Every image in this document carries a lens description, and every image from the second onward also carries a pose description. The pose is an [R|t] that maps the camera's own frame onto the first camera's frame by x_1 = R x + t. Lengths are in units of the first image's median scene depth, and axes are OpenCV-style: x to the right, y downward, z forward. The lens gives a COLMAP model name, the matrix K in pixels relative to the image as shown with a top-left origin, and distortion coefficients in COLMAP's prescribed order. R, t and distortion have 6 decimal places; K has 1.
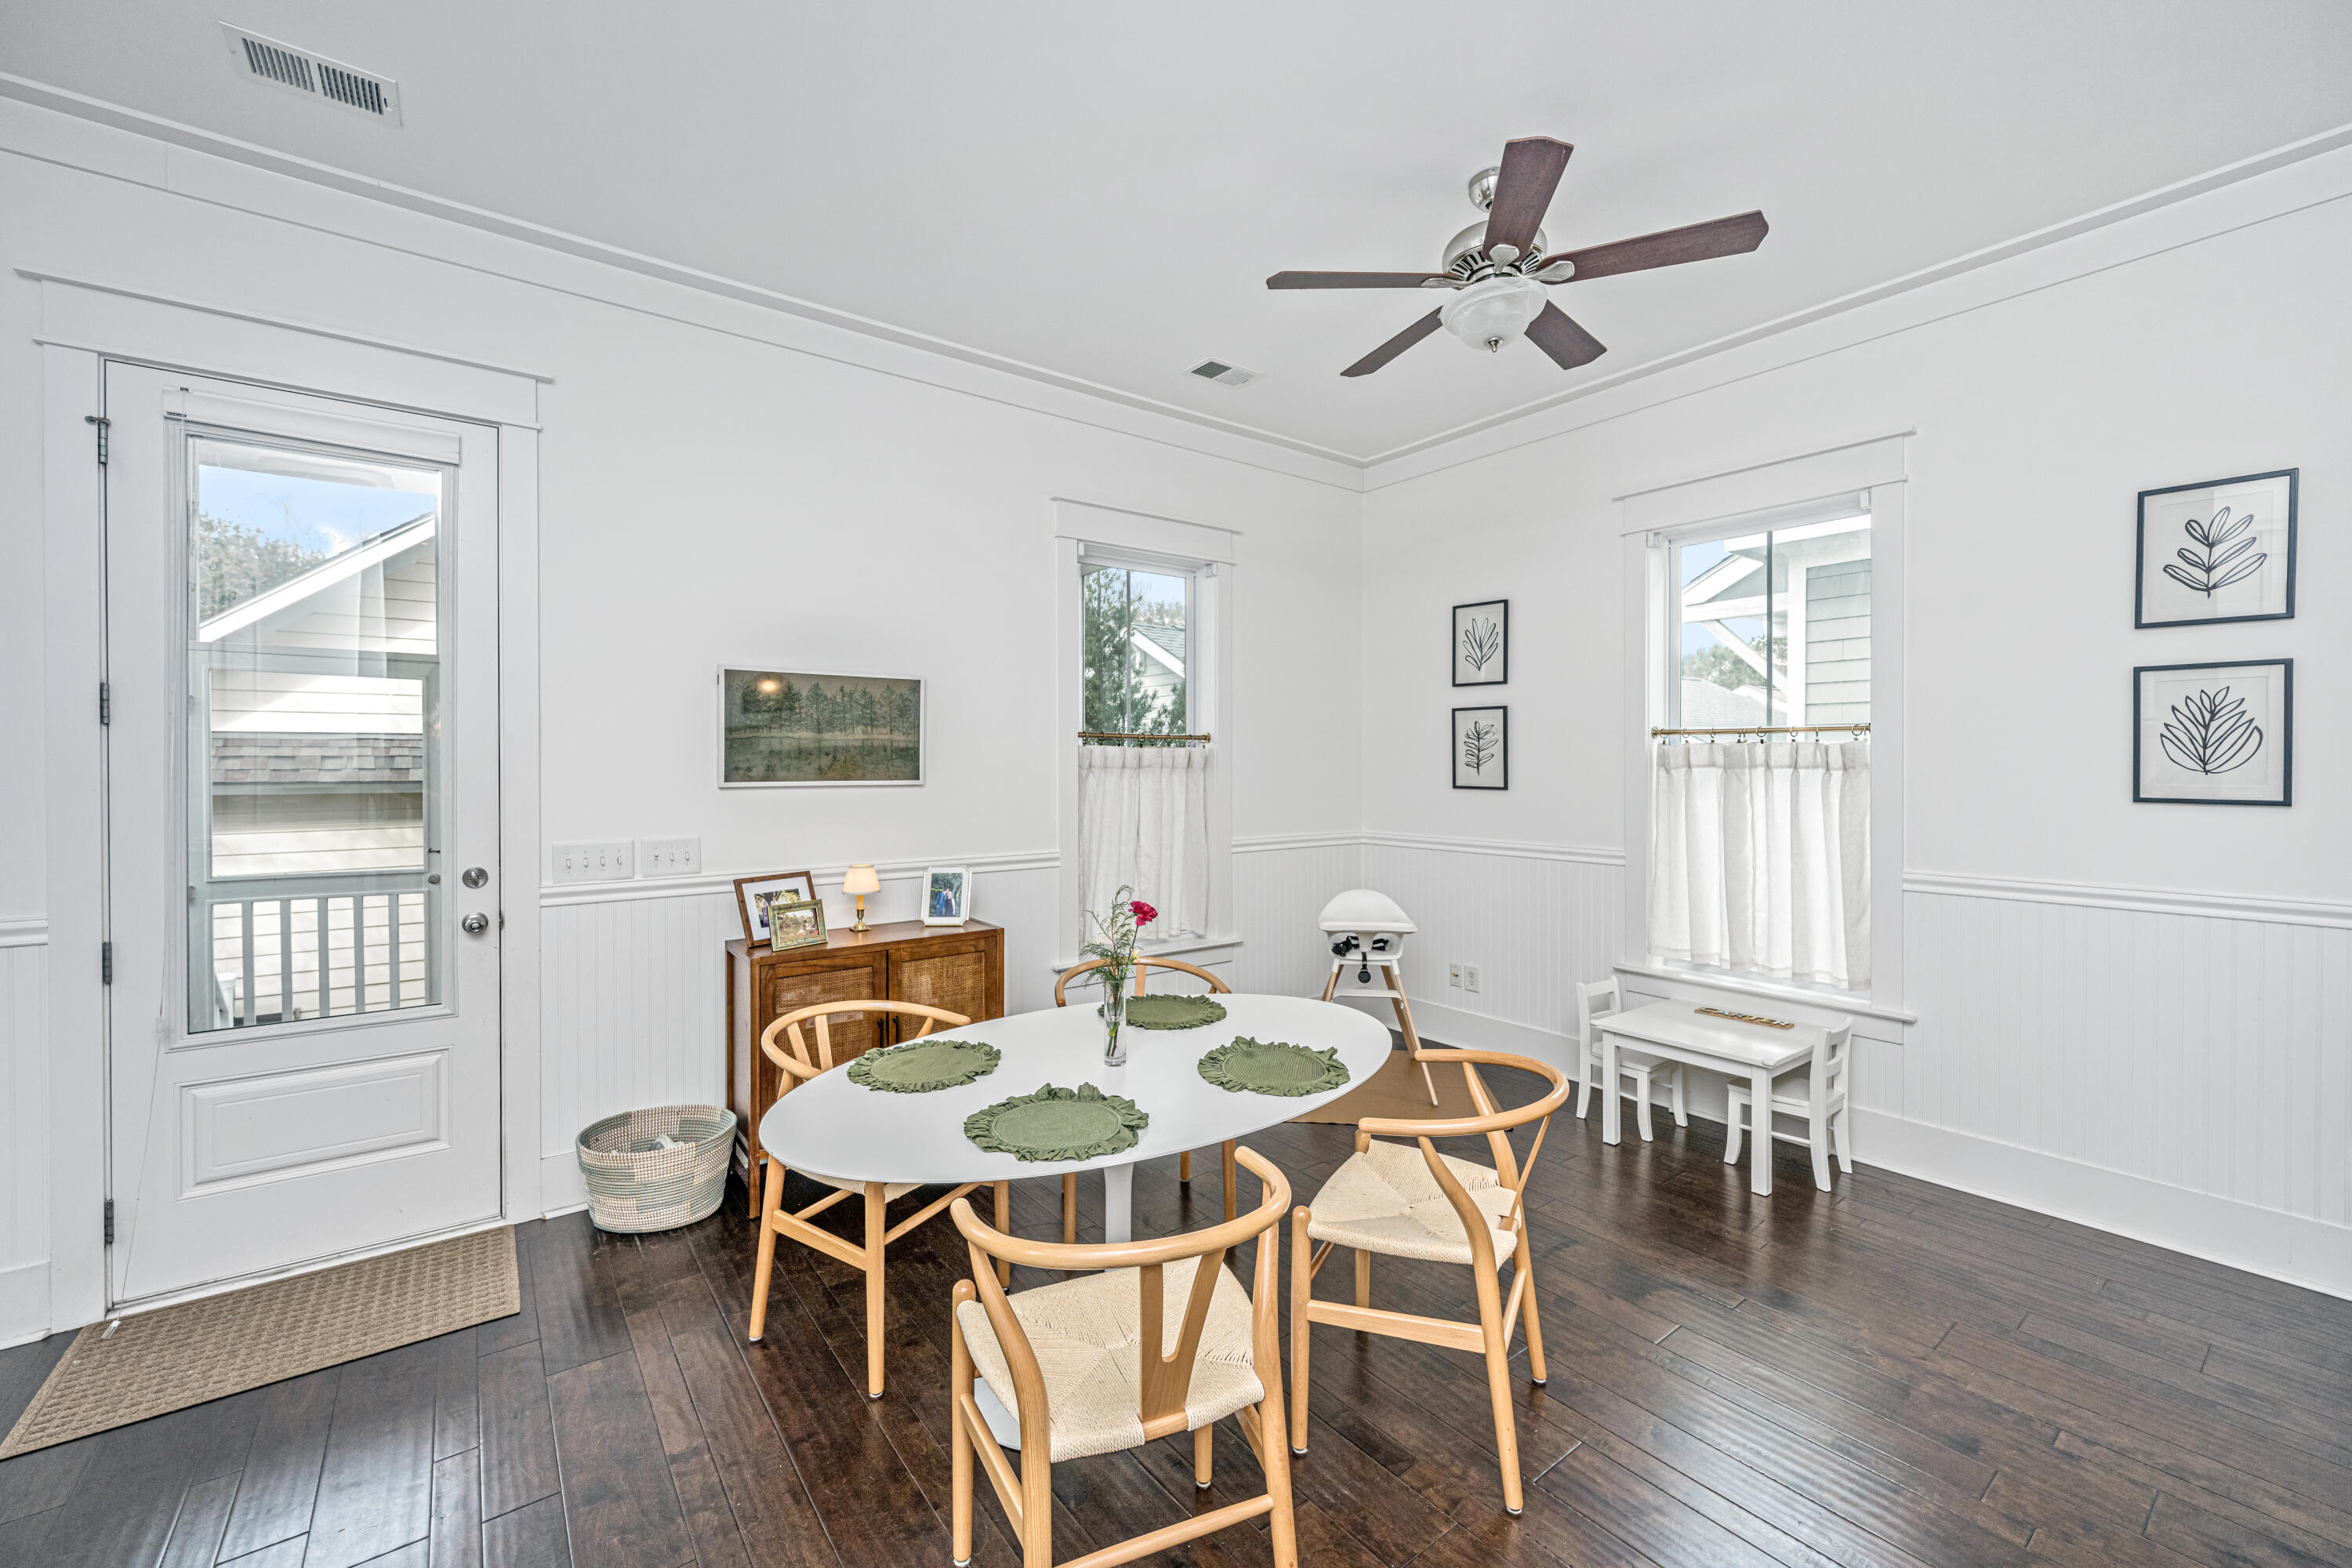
lens RADIAL K [[957.2, 0, 1190.4], [0, 957.2, 787.4], [0, 0, 1]] dist [0.011096, -0.000757]
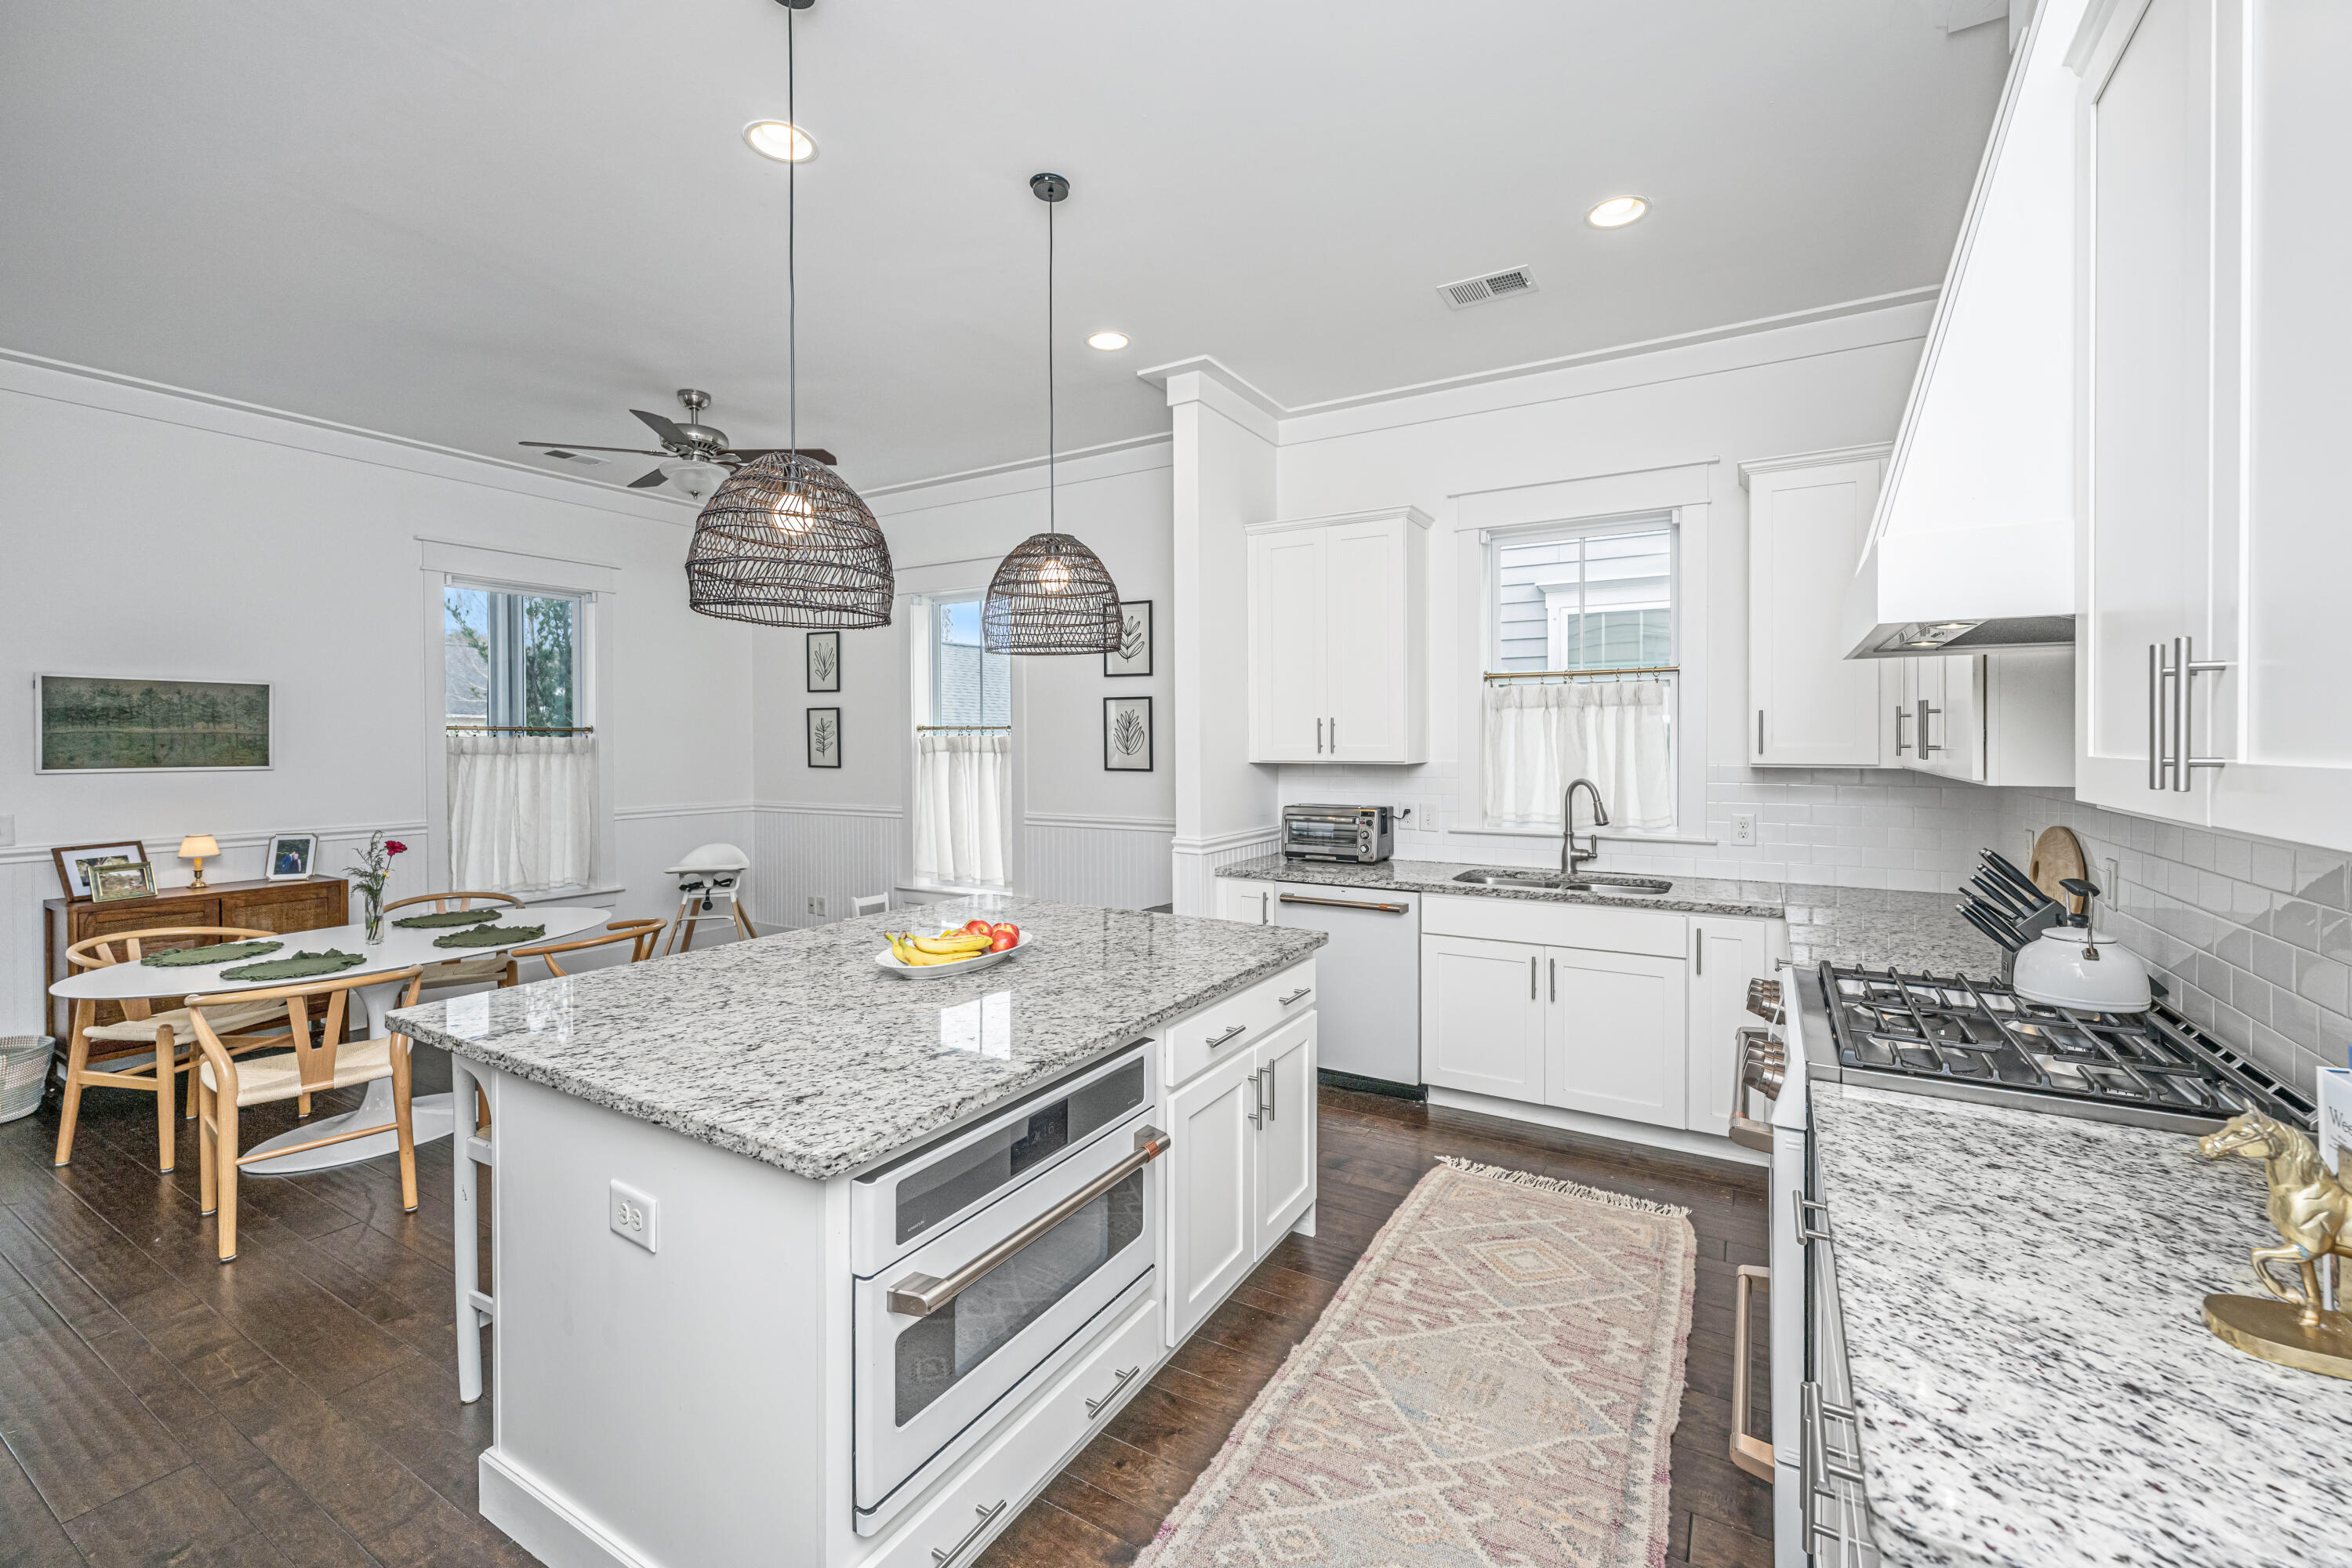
lens RADIAL K [[957.2, 0, 1199.7], [0, 957.2, 760.5], [0, 0, 1]] dist [0.011096, -0.000757]
pose [[0.923909, -0.009093, 0.382504, 0.383506], [0.010566, 0.999943, -0.001749, 0.000601], [-0.382466, 0.005658, 0.923952, -0.669091]]
